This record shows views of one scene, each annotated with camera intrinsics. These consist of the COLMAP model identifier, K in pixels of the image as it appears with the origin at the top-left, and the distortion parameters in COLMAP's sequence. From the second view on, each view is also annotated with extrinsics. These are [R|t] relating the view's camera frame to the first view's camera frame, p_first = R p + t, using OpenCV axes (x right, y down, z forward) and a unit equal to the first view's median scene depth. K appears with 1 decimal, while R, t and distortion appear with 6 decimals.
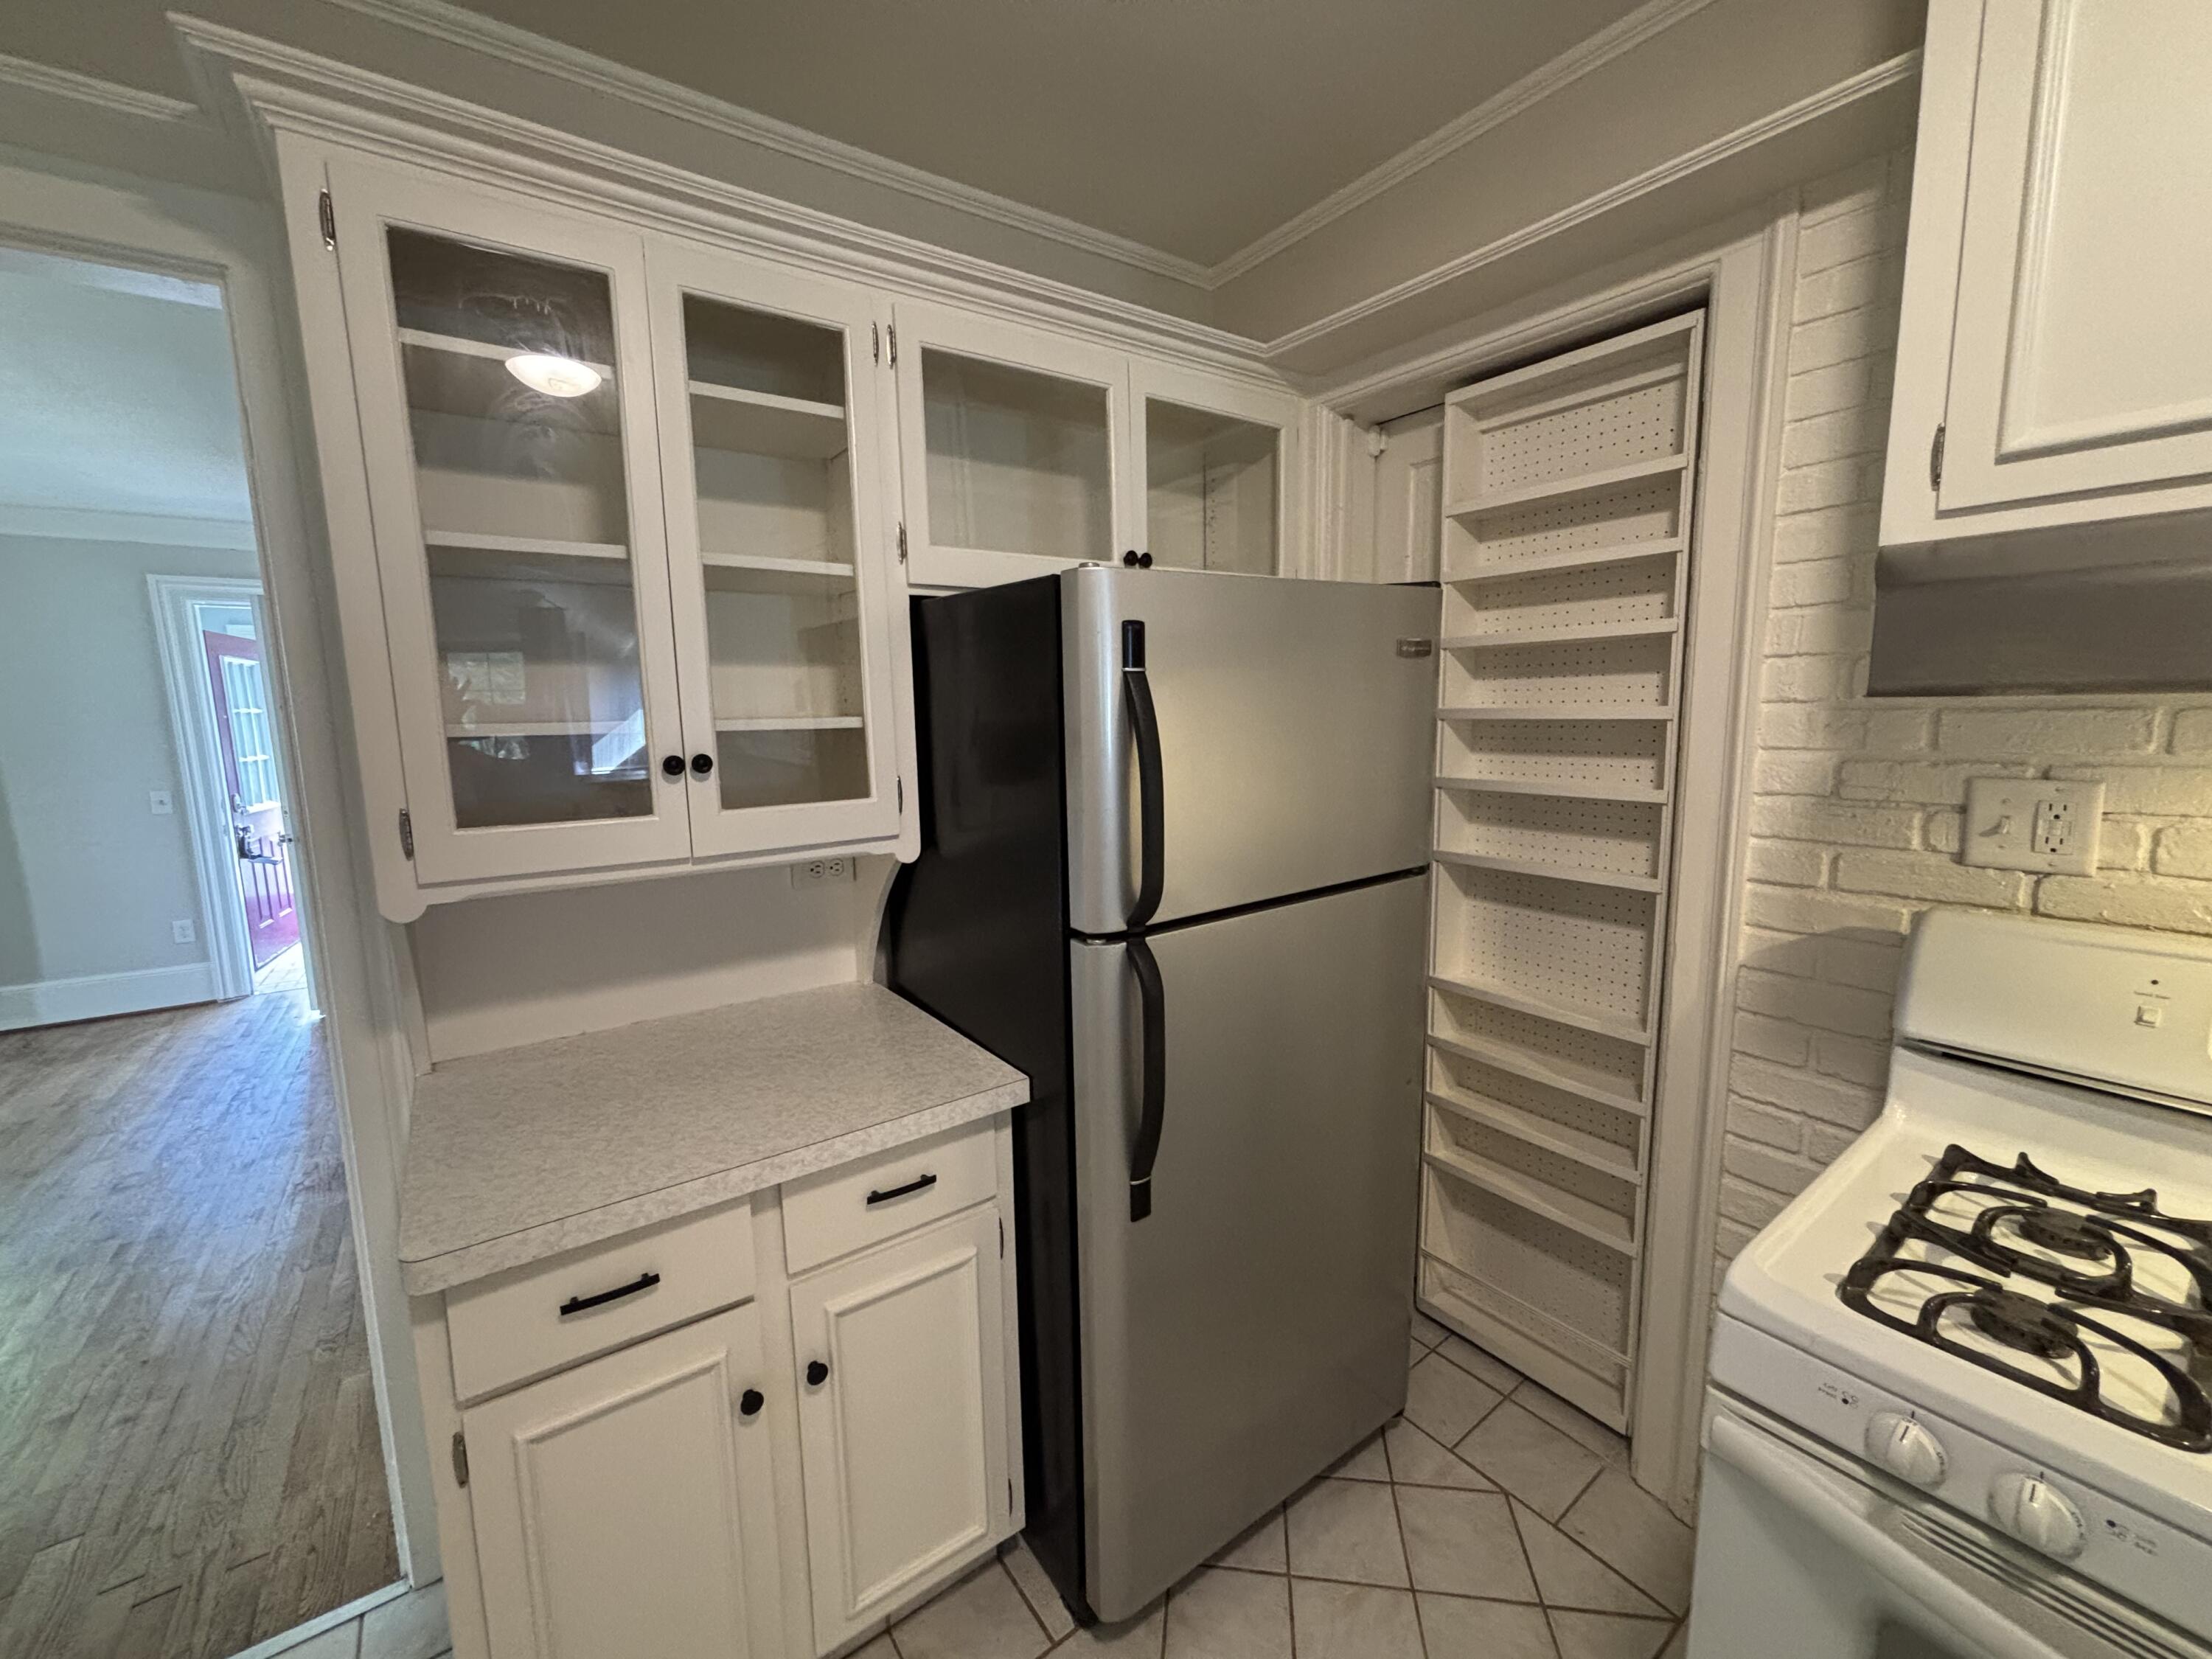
lens RADIAL K [[898.1, 0, 1094.7], [0, 898.1, 820.9], [0, 0, 1]] dist [0.000554, 0.000037]
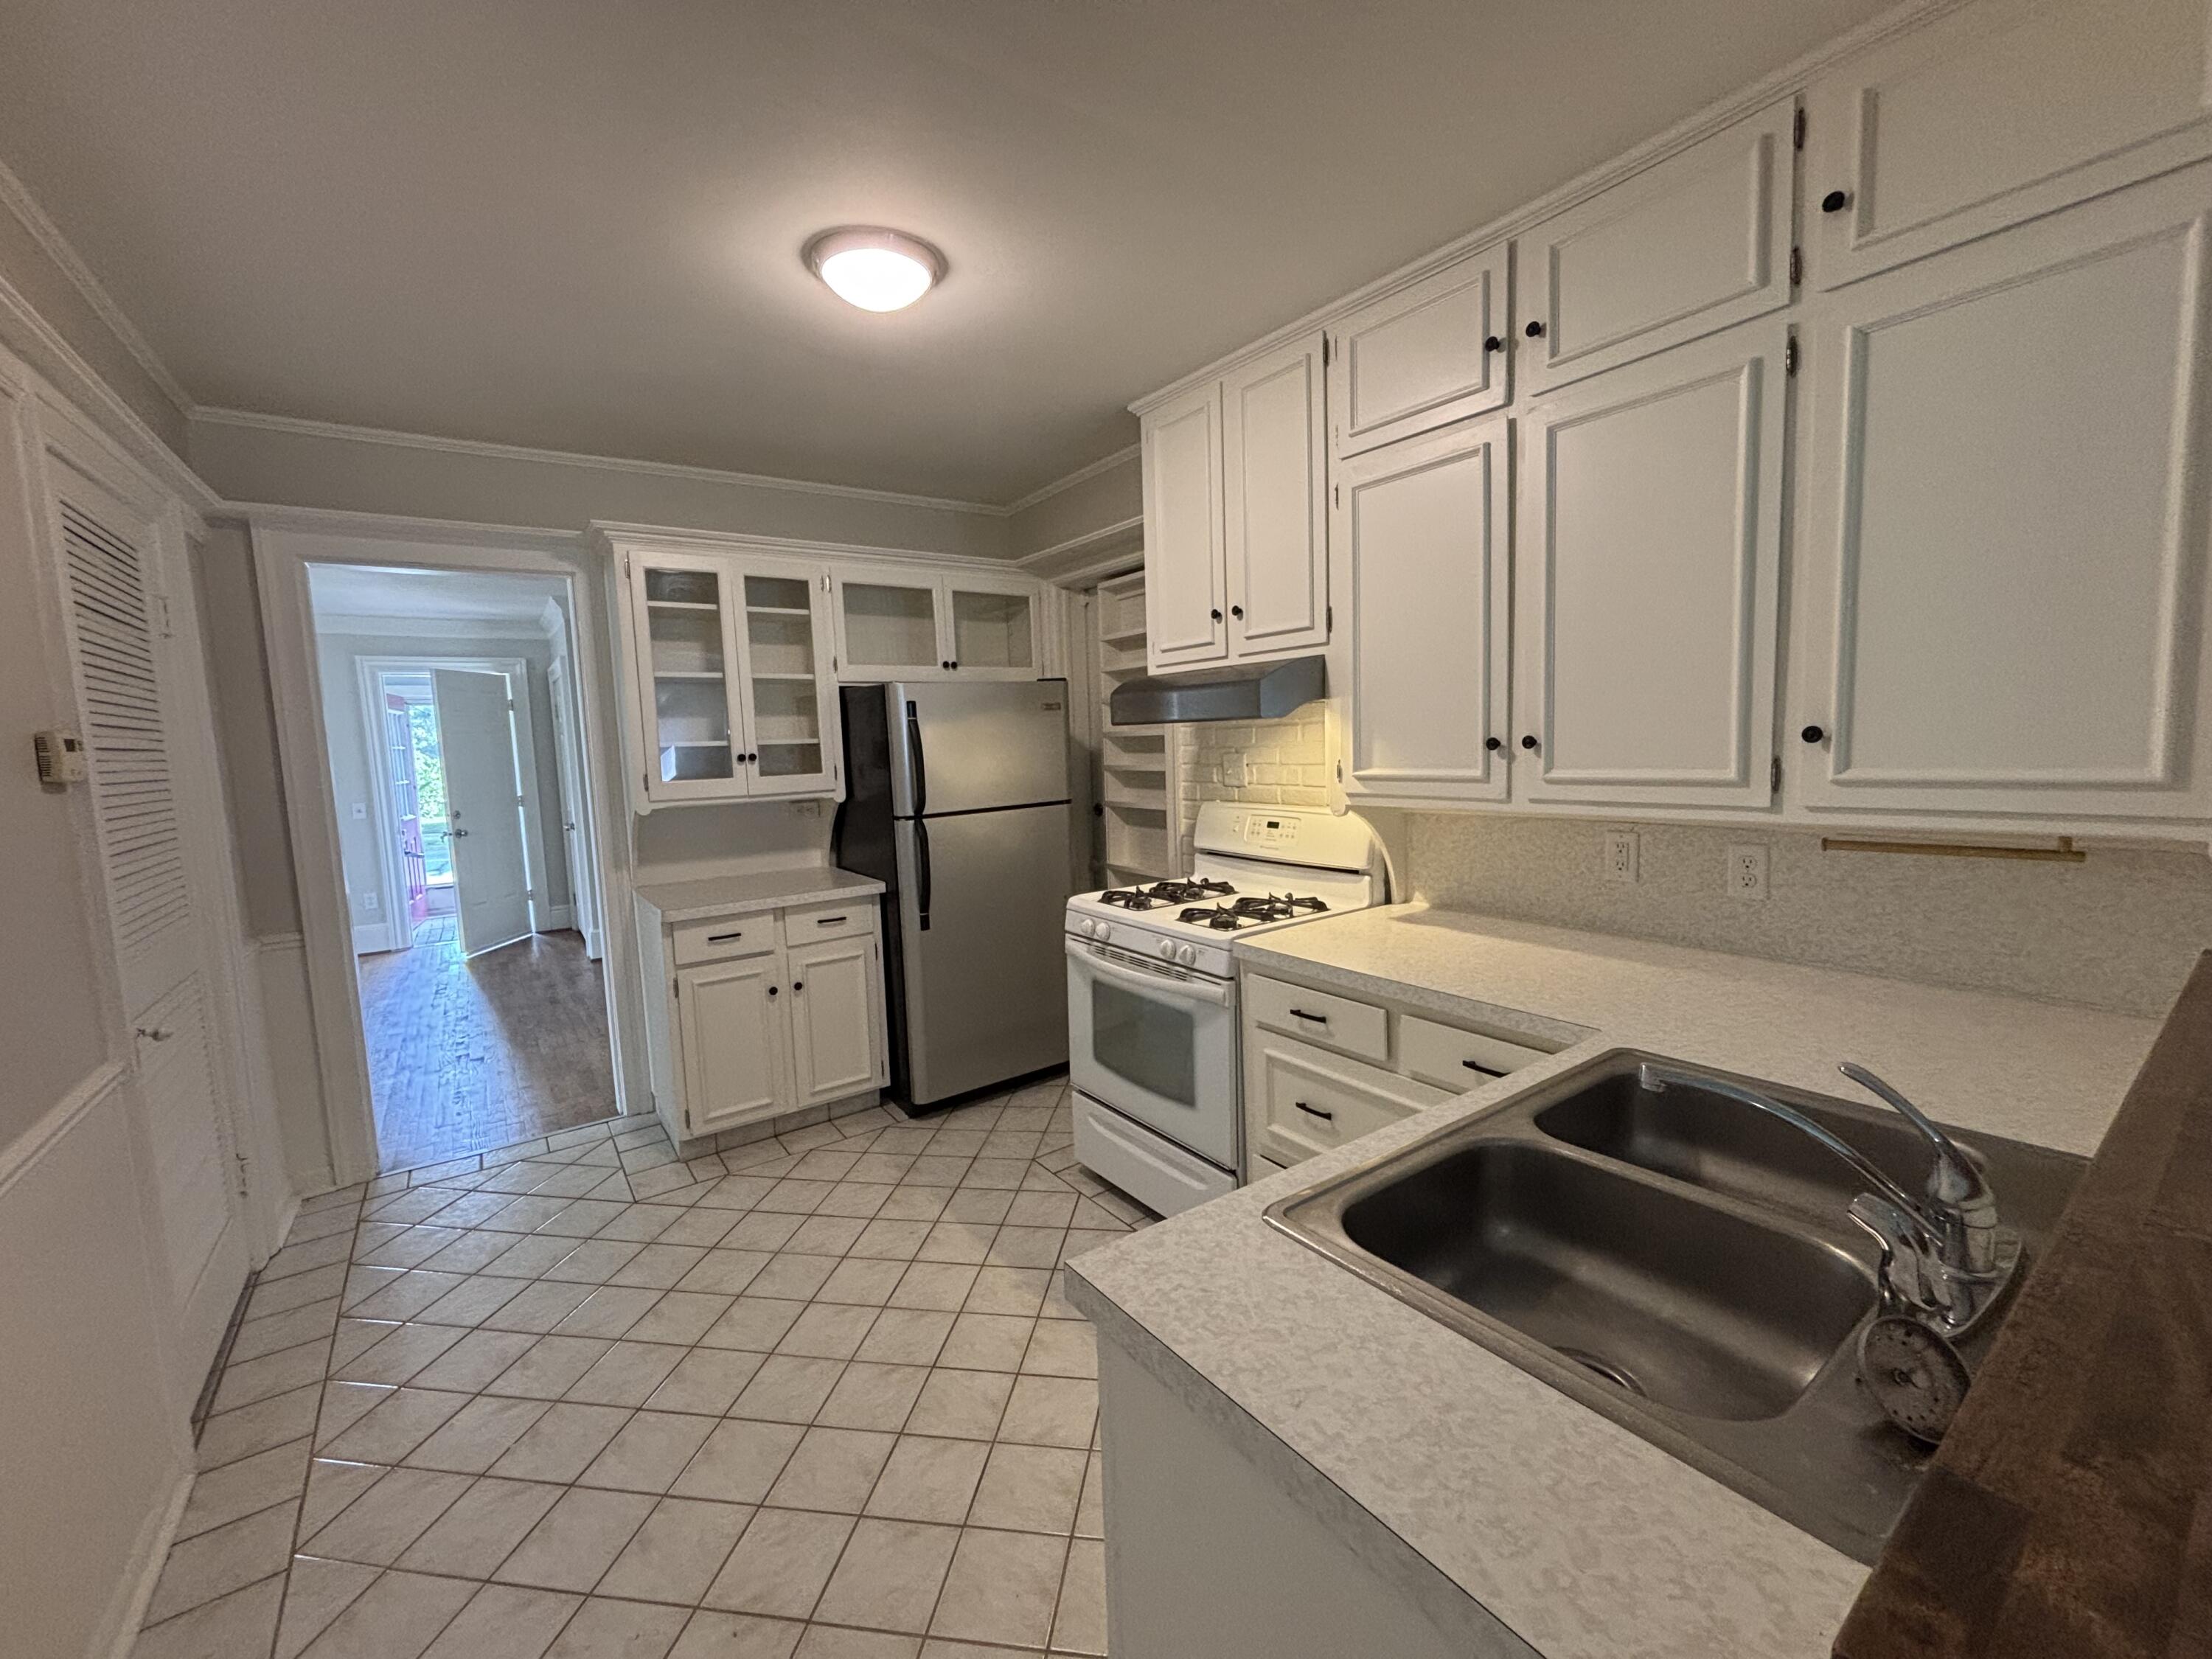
lens RADIAL K [[900.1, 0, 1108.1], [0, 900.1, 825.8], [0, 0, 1]] dist [0.000900, -0.000126]
pose [[0.999889, -0.014648, 0.002681, 0.524214], [0.014723, 0.999426, -0.030510, 0.209949], [-0.002232, 0.030546, 0.999531, -1.446725]]
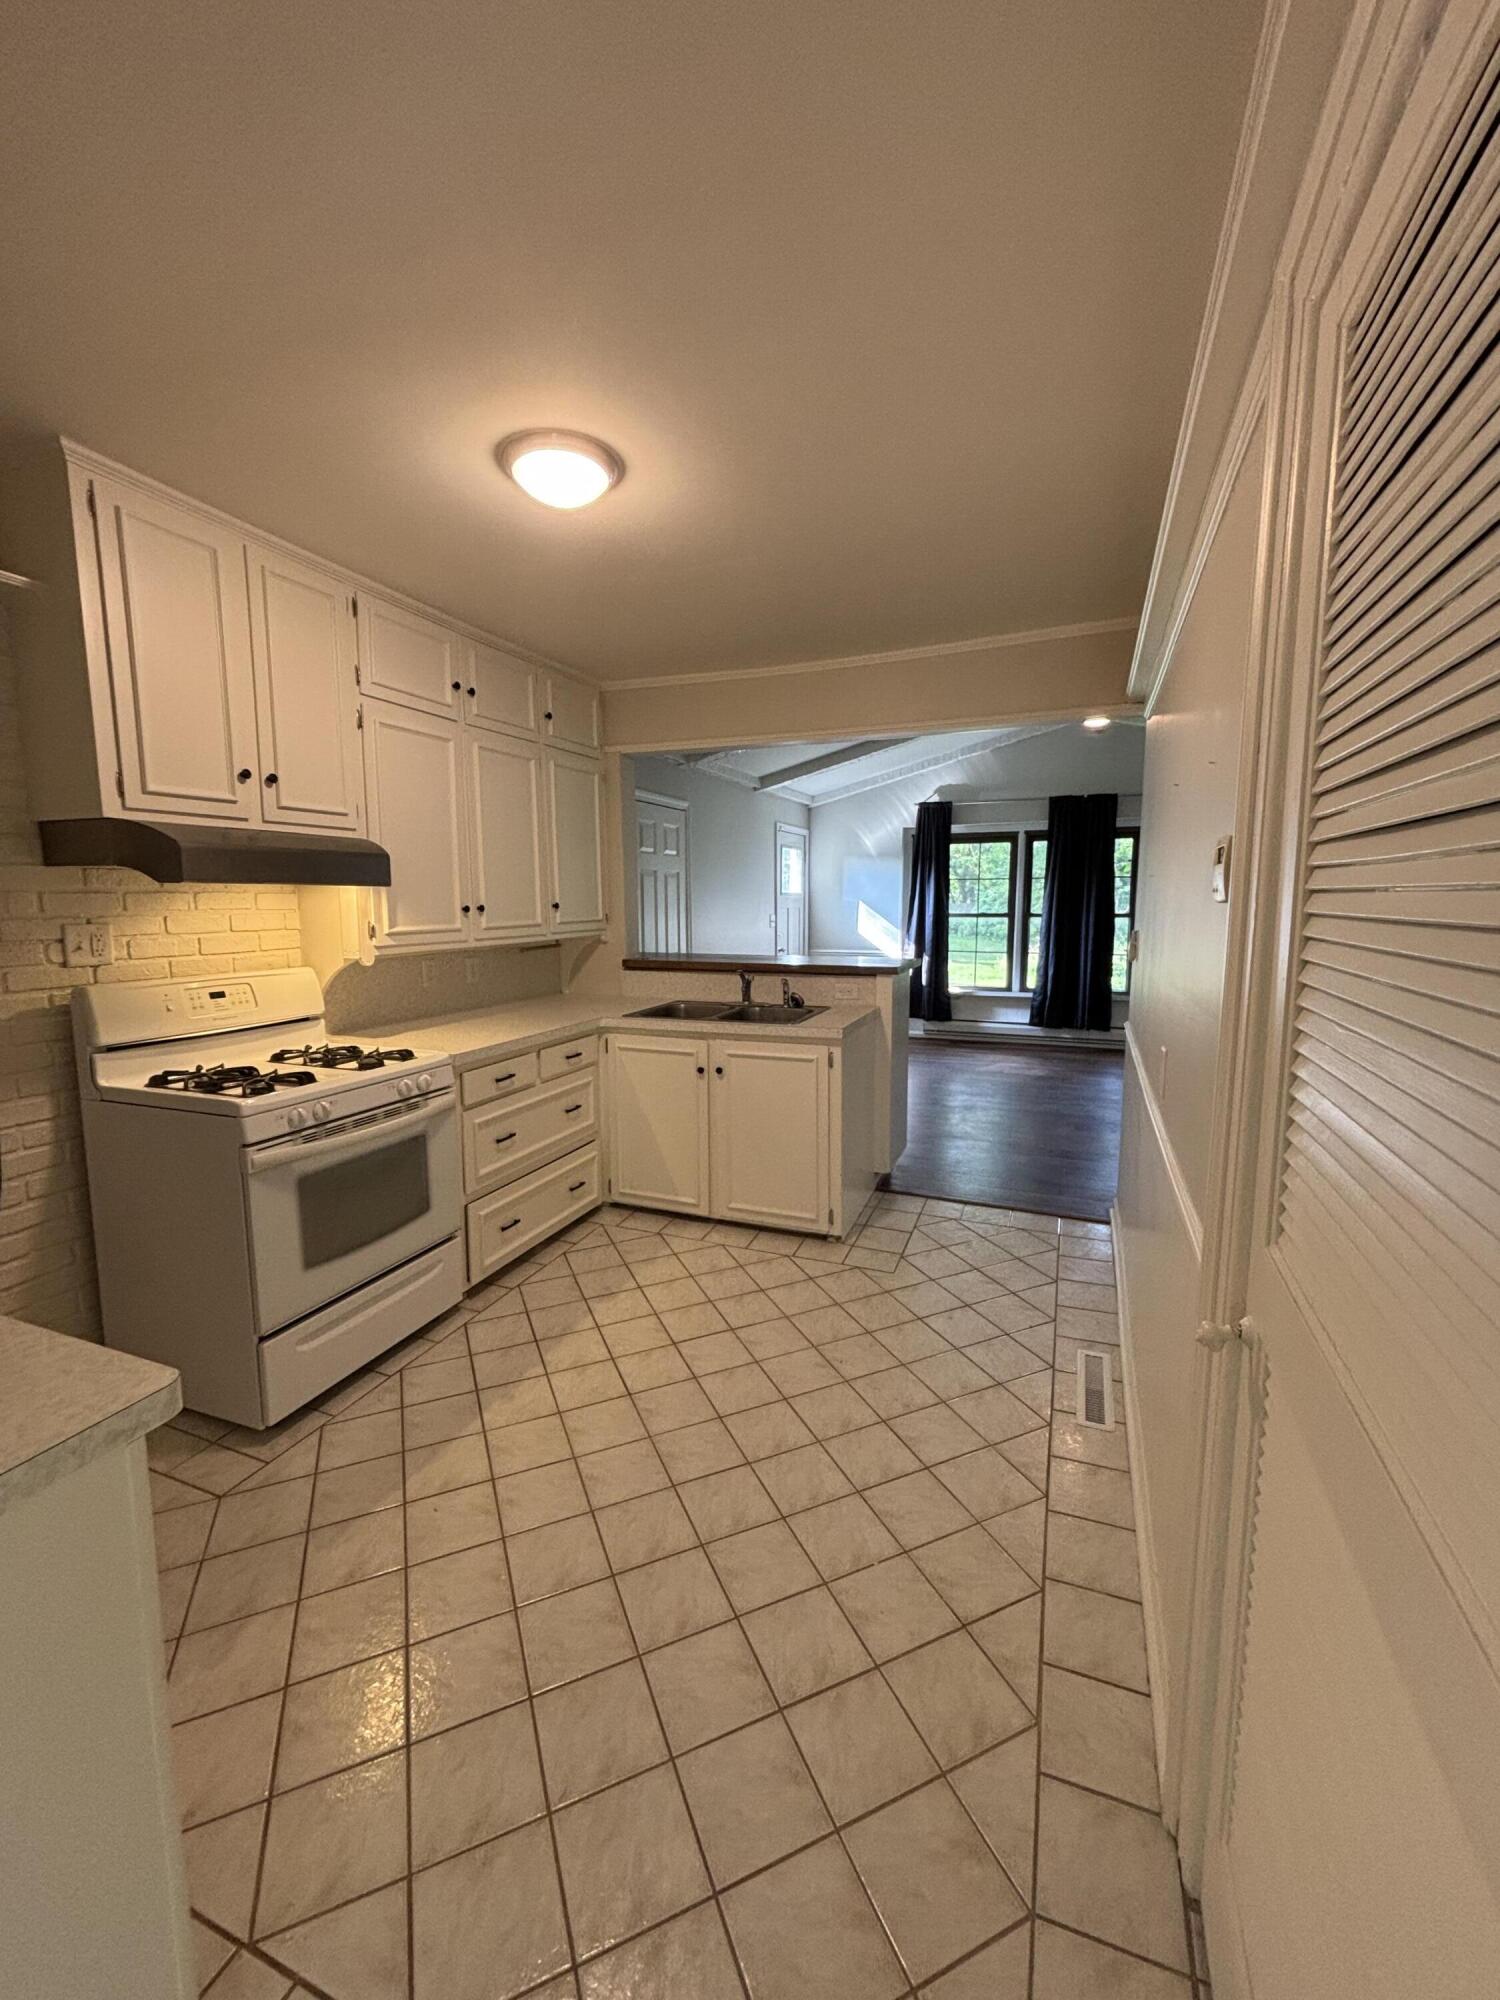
lens RADIAL K [[813.8, 0, 750.0], [0, 813.8, 1000.0], [0, 0, 1]] dist [0.000900, -0.000126]
pose [[-0.542923, -0.082419, 0.835728, -1.256182], [0.122847, 0.976672, 0.176125, -0.012790], [-0.830748, 0.198289, -0.520133, 0.582113]]
